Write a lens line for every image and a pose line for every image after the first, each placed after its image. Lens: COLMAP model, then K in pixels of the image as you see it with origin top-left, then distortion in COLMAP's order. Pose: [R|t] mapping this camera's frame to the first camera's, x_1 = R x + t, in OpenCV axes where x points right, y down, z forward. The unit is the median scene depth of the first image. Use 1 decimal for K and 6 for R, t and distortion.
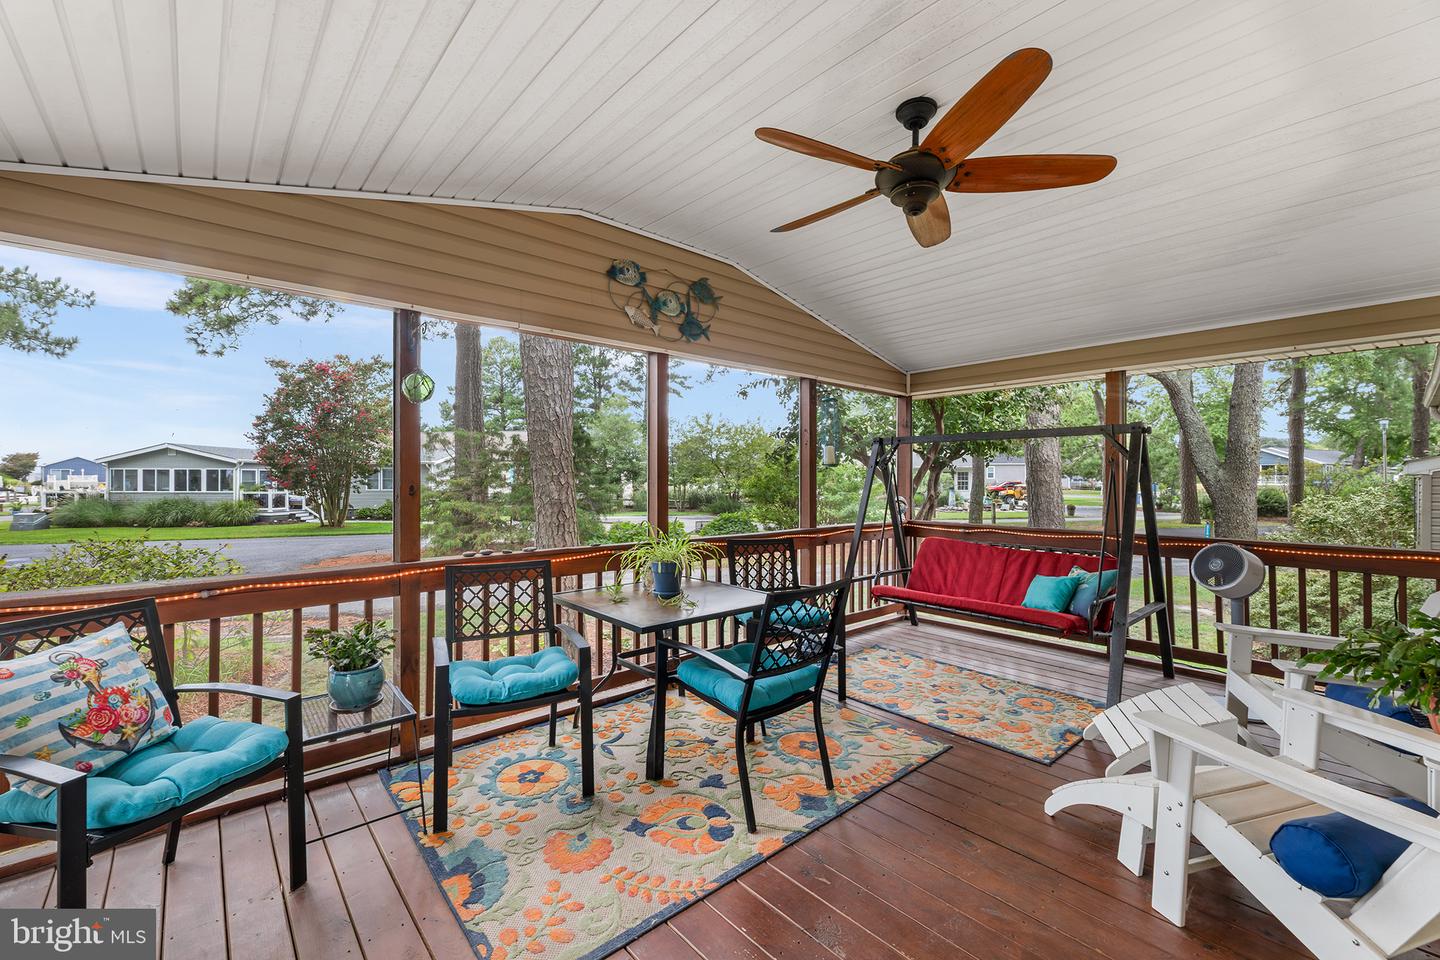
lens RADIAL K [[592.7, 0, 719.6], [0, 592.7, 472.4], [0, 0, 1]] dist [0.002111, -0.000028]
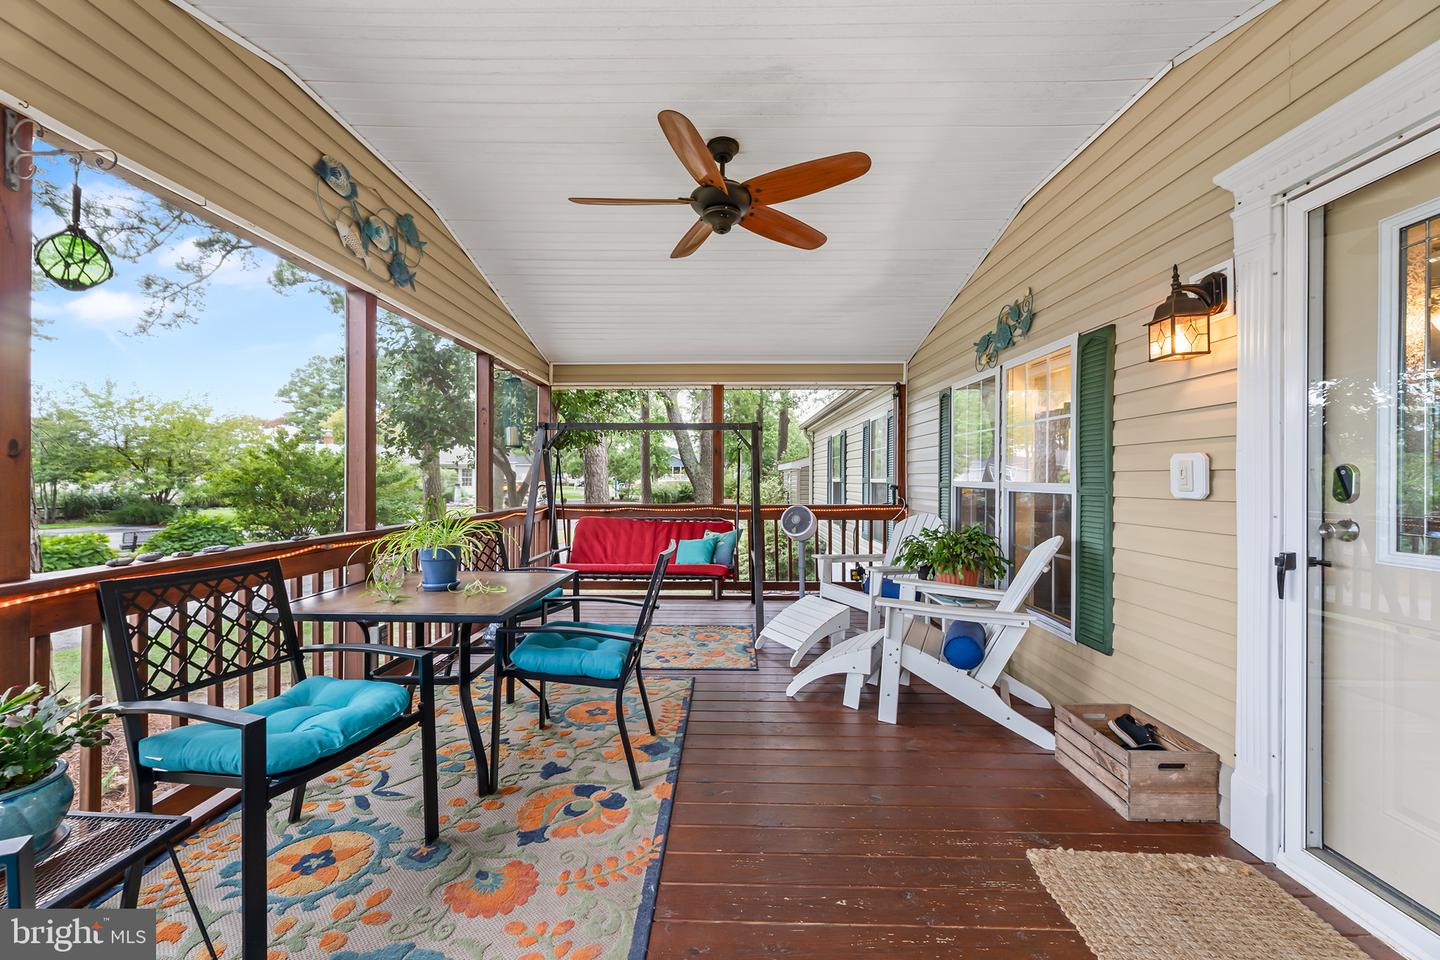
lens RADIAL K [[592.7, 0, 683.5], [0, 592.7, 478.1], [0, 0, 1]] dist [0.002111, -0.000028]
pose [[0.677633, 0.003808, 0.735390, -0.375615], [-0.009176, 0.999953, 0.003277, 0.037211], [-0.735343, -0.008969, 0.677636, 0.145023]]
